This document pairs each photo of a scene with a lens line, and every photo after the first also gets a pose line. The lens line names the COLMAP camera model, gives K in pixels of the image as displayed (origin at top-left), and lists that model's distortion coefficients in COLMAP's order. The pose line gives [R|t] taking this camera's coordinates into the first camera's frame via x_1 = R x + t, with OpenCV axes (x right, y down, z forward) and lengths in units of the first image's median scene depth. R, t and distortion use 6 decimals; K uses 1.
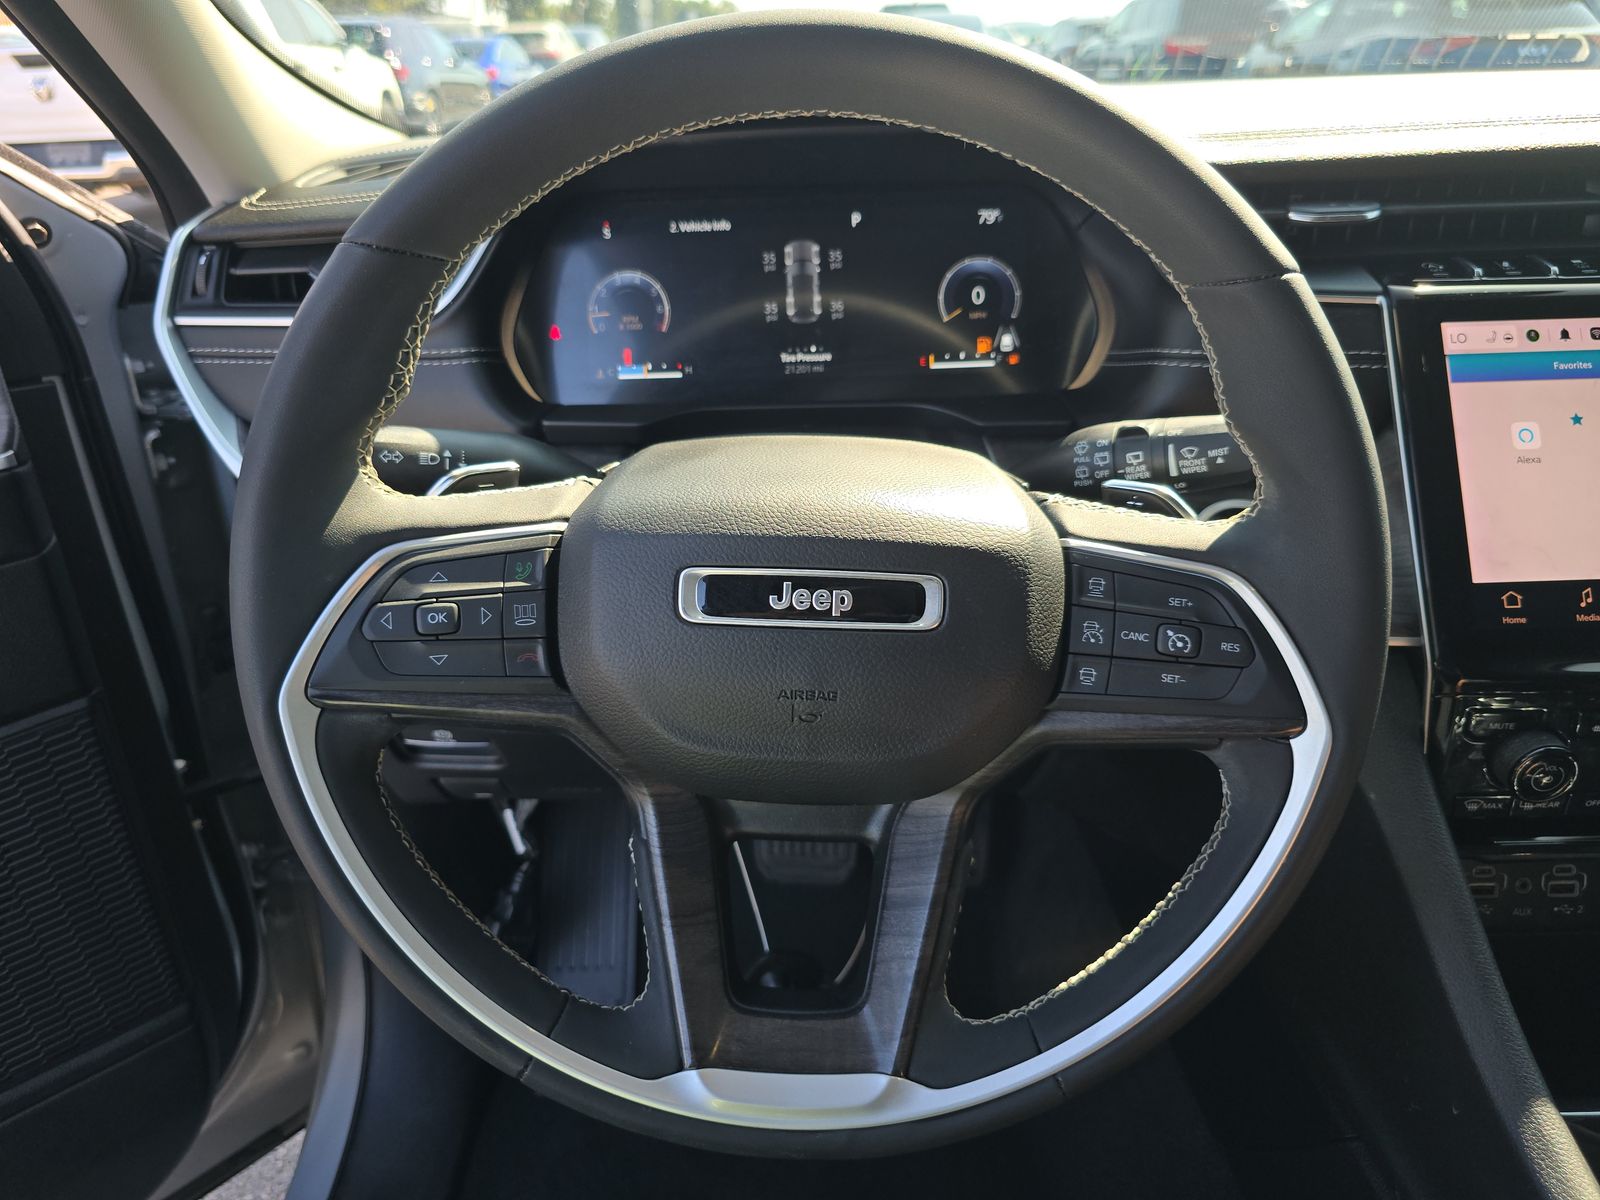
lens RADIAL K [[1313.5, 0, 804.7], [0, 1313.5, 601.6], [0, 0, 1]] dist [-0.004937, 0.000115]
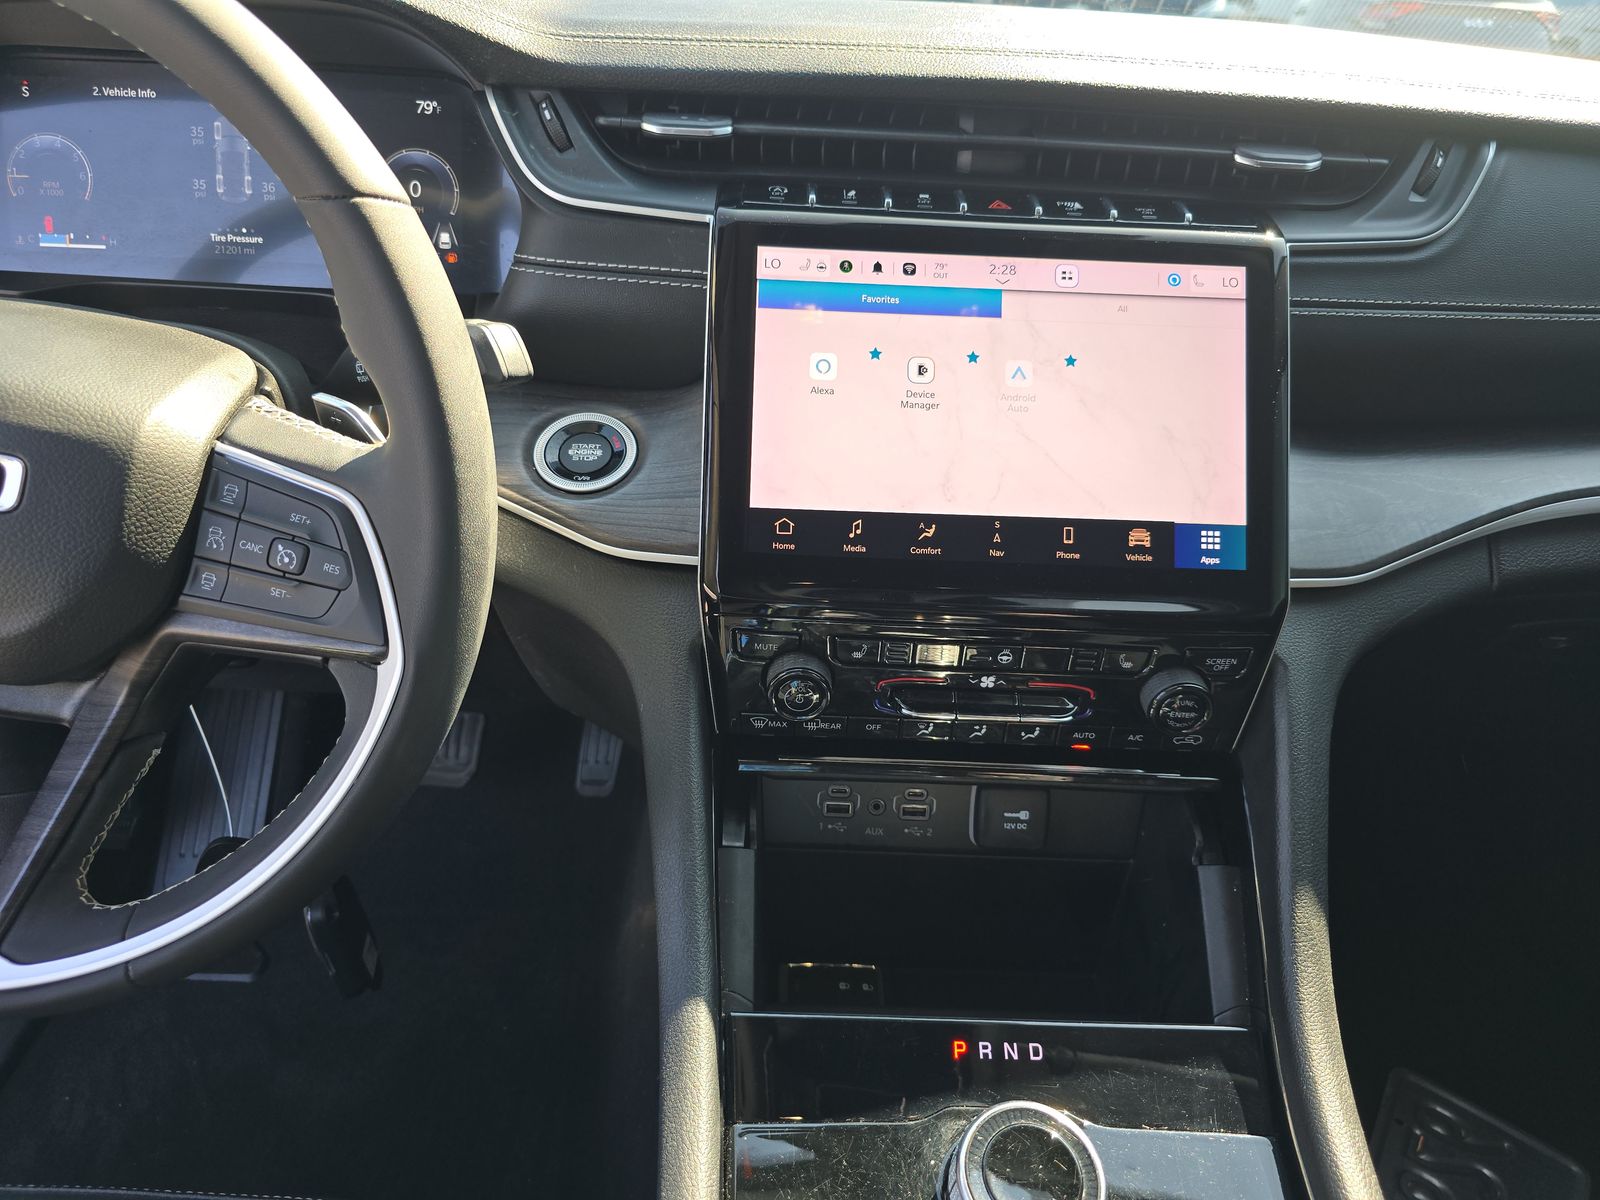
lens RADIAL K [[1313.5, 0, 797.9], [0, 1313.5, 595.0], [0, 0, 1]] dist [-0.004937, 0.000115]
pose [[0.994127, 0.052044, 0.094884, 0.335158], [-0.057990, 0.996450, 0.061028, -0.008258], [-0.091371, -0.066172, 0.993616, -0.011902]]
